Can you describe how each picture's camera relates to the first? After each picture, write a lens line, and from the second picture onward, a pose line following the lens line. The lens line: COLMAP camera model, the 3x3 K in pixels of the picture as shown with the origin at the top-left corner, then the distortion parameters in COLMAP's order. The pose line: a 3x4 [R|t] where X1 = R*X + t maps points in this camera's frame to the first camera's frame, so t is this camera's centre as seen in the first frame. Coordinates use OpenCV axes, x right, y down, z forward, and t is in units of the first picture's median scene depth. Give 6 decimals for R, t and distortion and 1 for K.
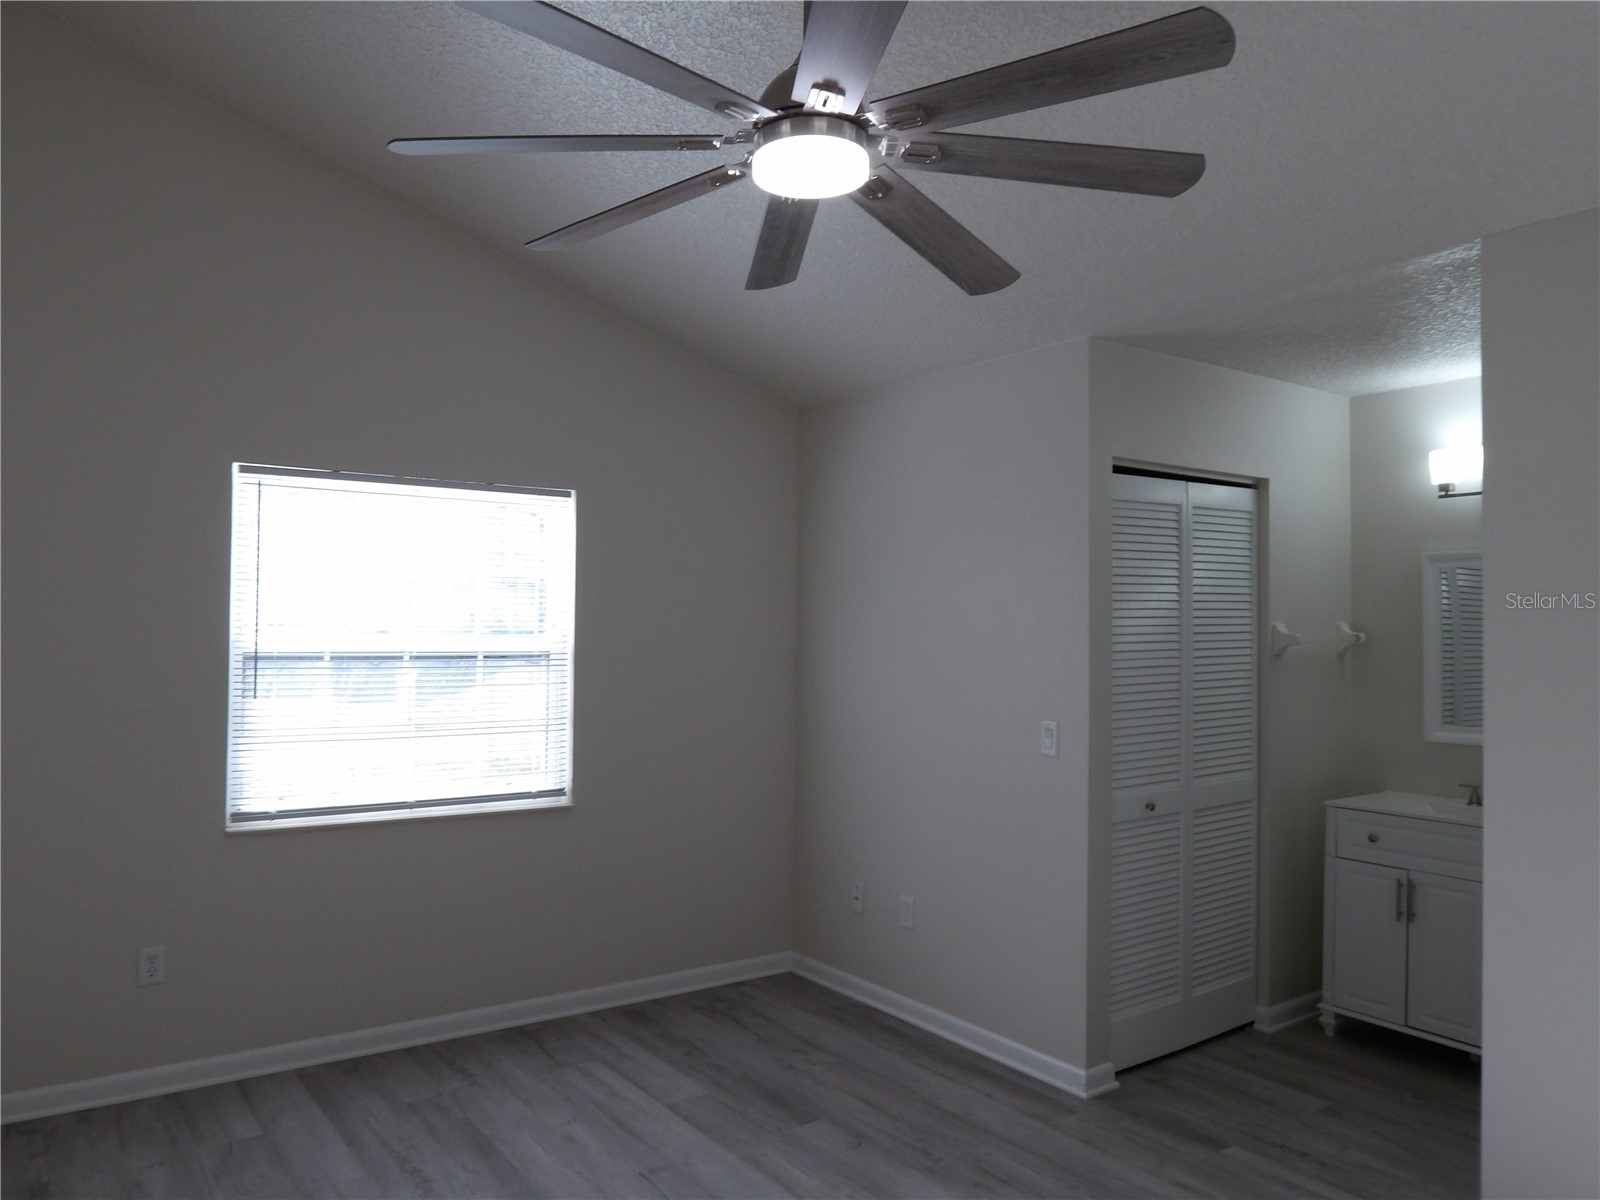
lens RADIAL K [[1114.4, 0, 794.0], [0, 1114.4, 614.7], [0, 0, 1]] dist [-0.005316, -0.000350]
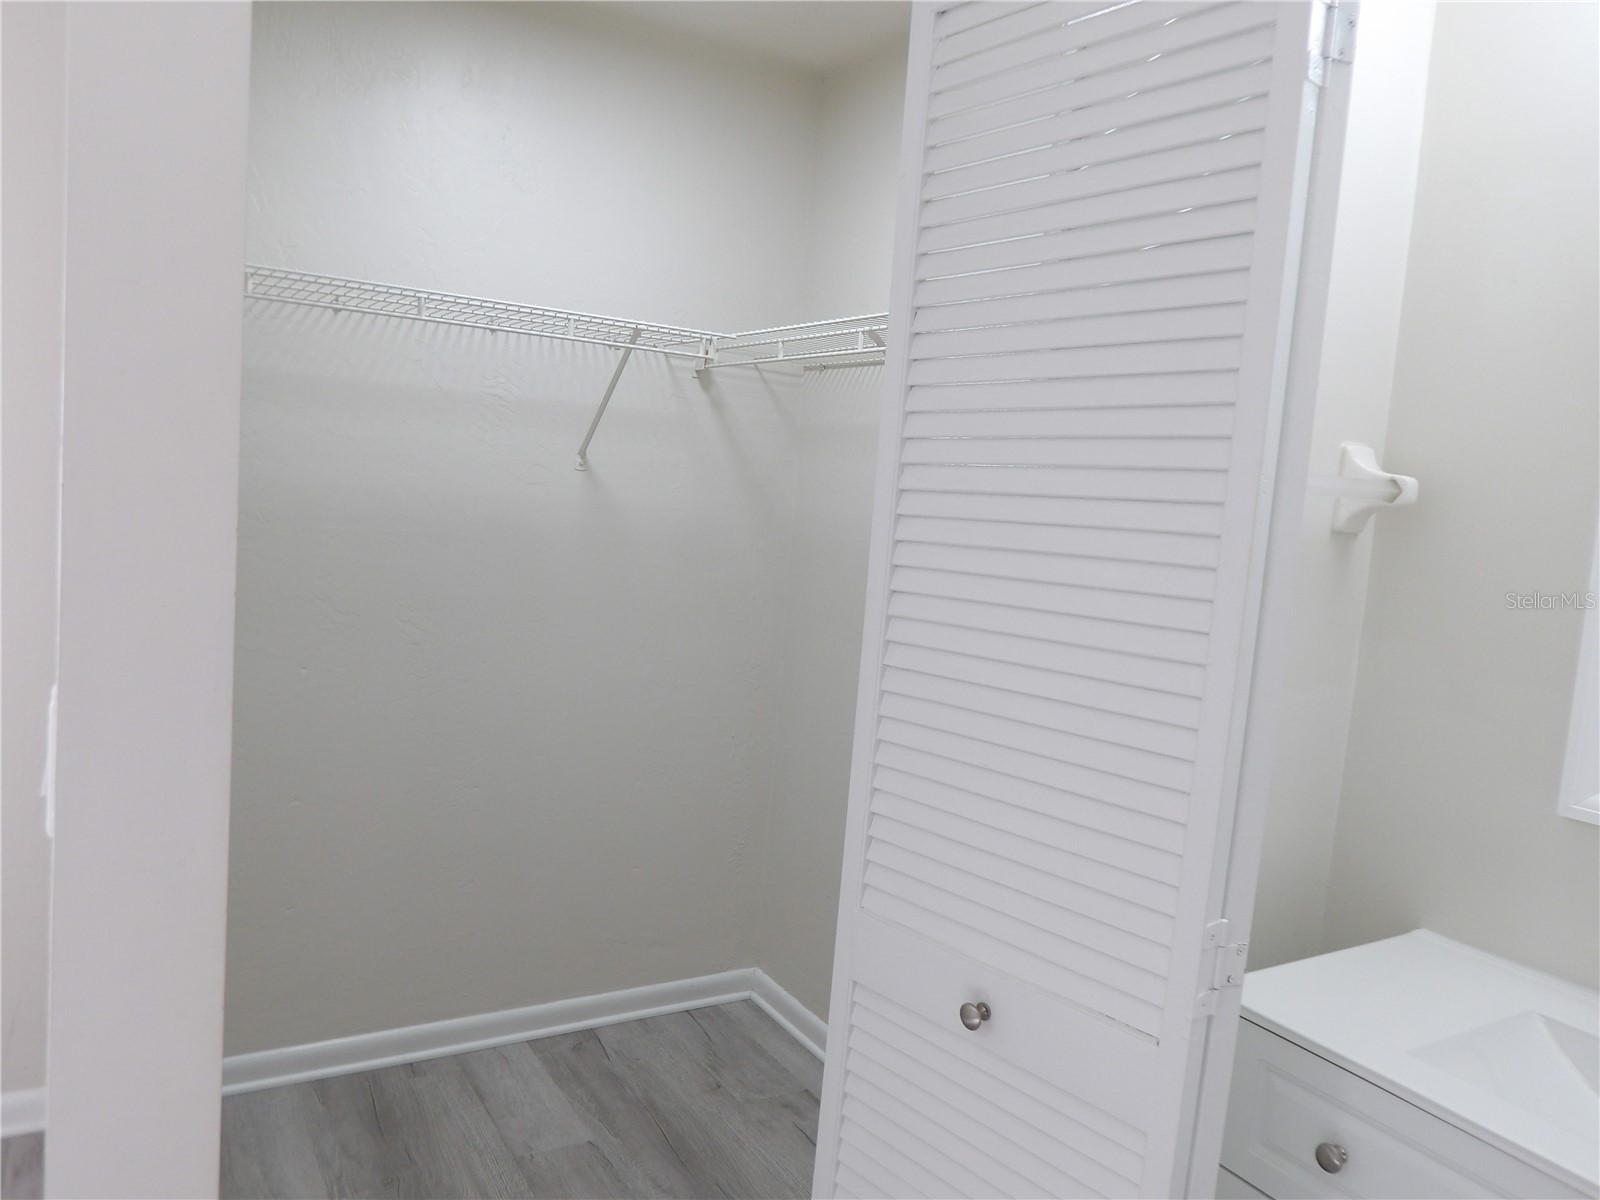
lens RADIAL K [[1114.4, 0, 794.0], [0, 1114.4, 614.7], [0, 0, 1]] dist [-0.005316, -0.000350]
pose [[0.994332, 0.078260, -0.071973, 0.372631], [-0.069992, 0.991353, 0.110997, 0.036447], [0.080037, -0.105330, 0.991211, 0.682311]]
